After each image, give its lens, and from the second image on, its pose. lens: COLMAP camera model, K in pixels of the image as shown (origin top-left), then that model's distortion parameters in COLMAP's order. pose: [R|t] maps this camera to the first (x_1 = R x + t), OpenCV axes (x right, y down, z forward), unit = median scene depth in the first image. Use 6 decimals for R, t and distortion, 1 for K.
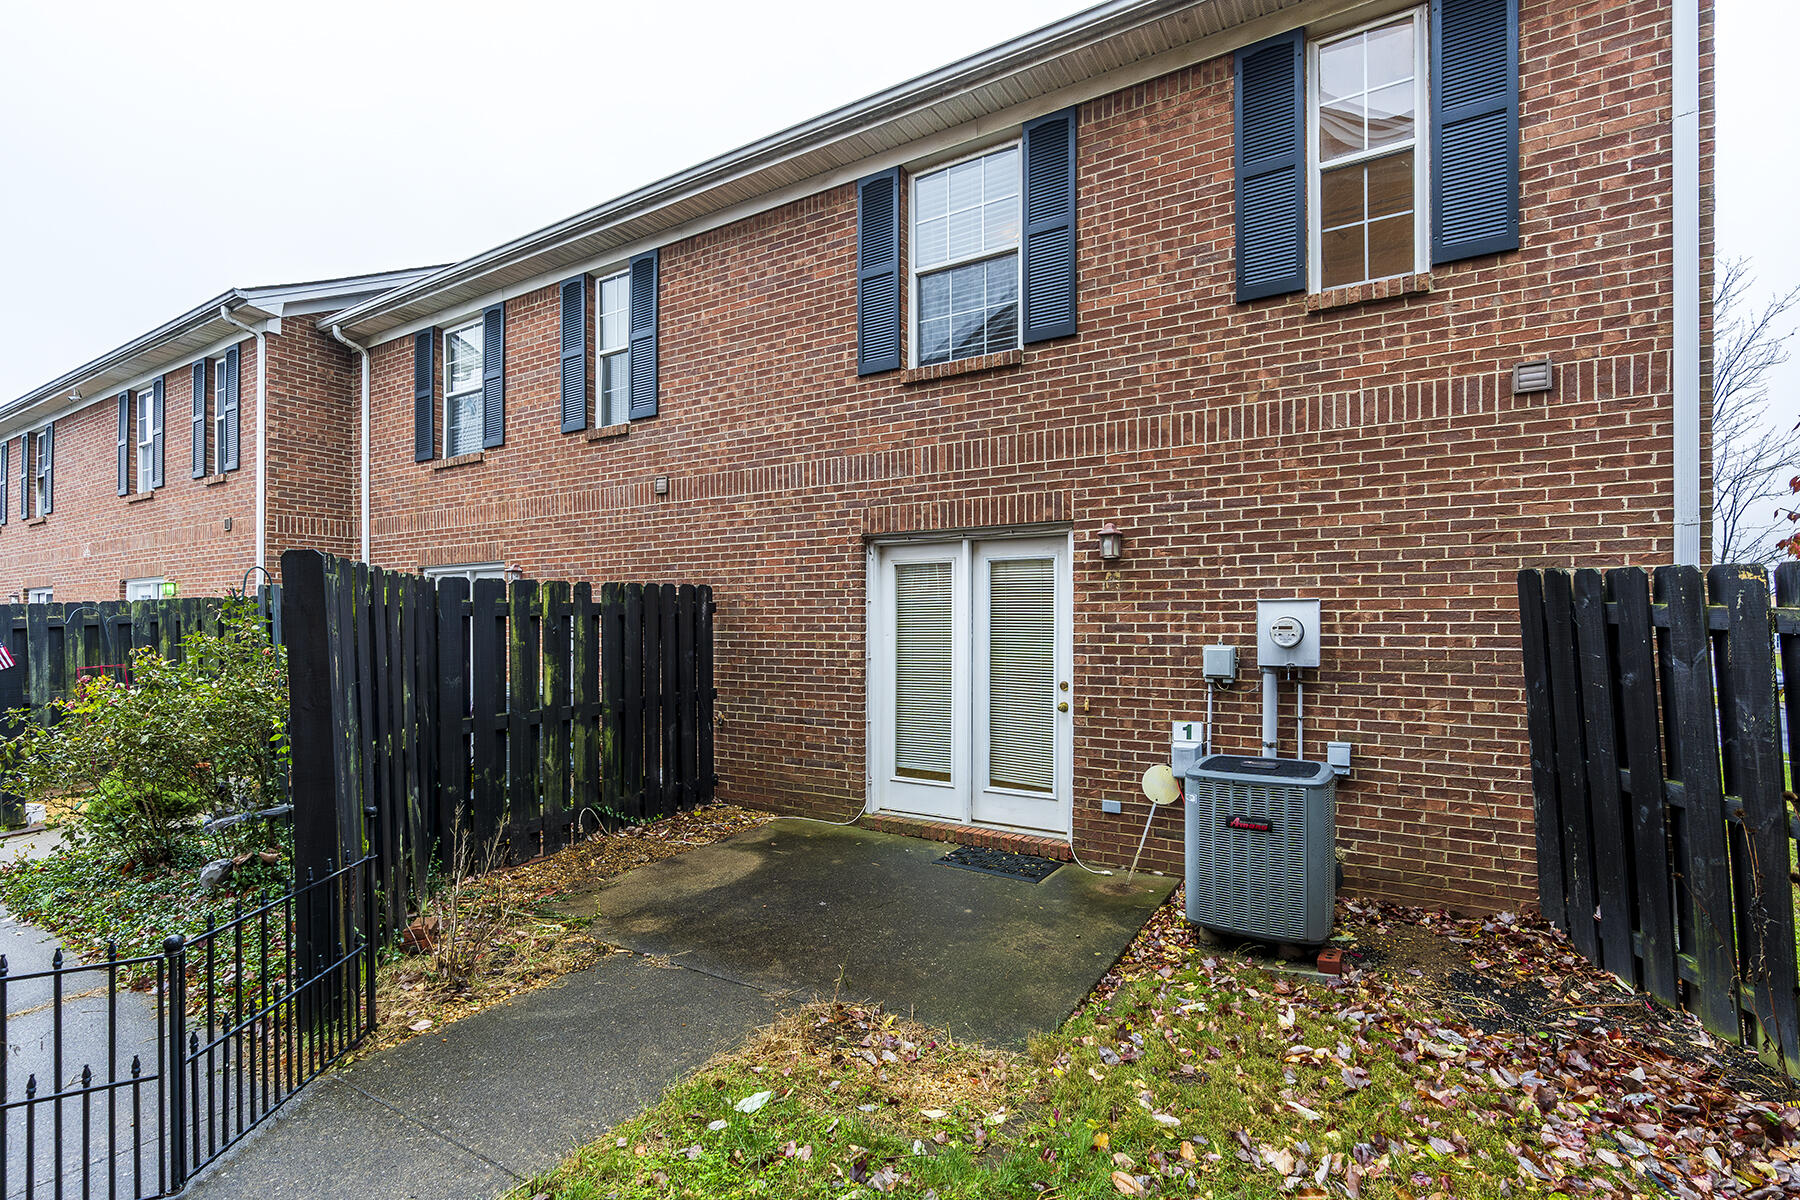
lens RADIAL K [[809.1, 0, 896.9], [0, 809.1, 599.3], [0, 0, 1]] dist [-0.009284, 0.000298]
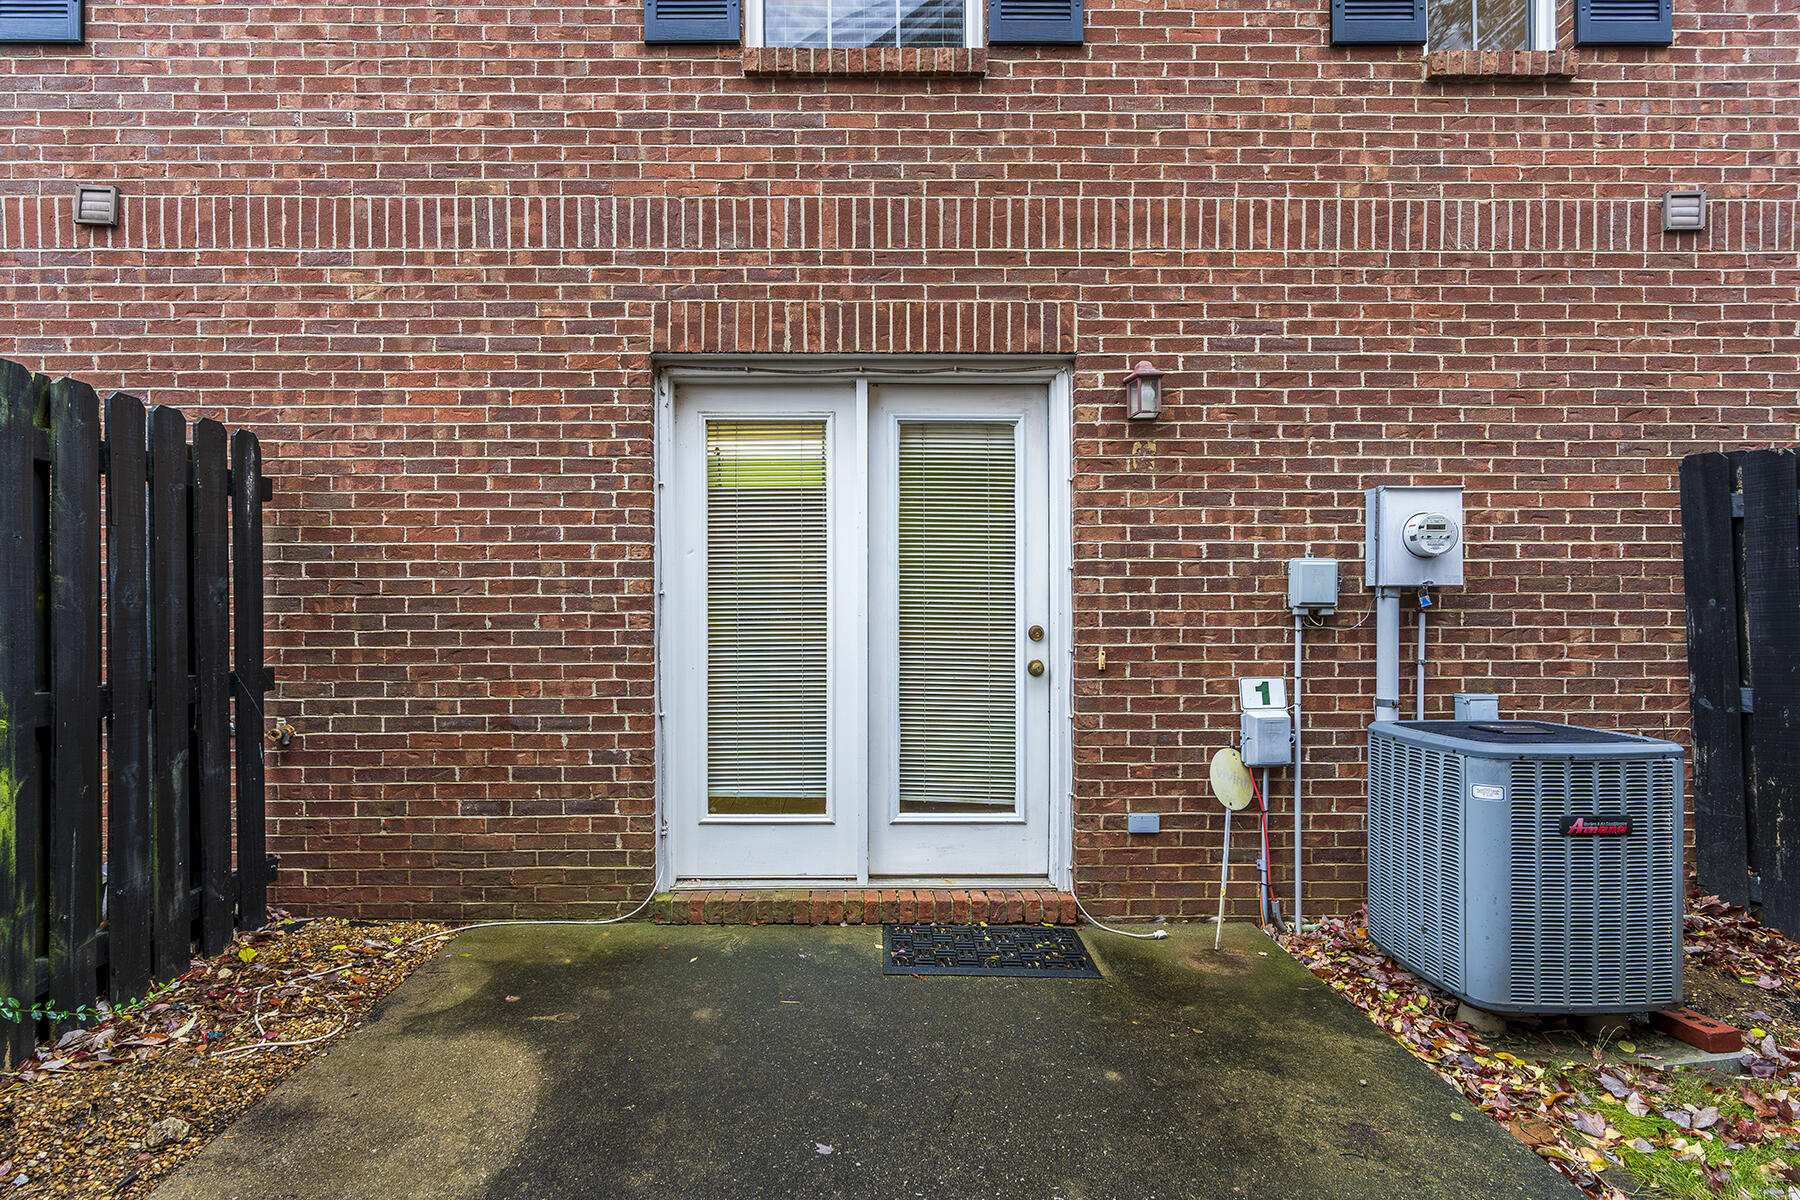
lens RADIAL K [[916.9, 0, 900.0], [0, 916.9, 600.0], [0, 0, 1]] dist [-0.006455, 0.002027]
pose [[0.852127, 0.006133, 0.523299, -0.247386], [-0.015474, 0.999789, 0.013480, 0.077588], [-0.523106, -0.019584, 0.852042, 0.488457]]
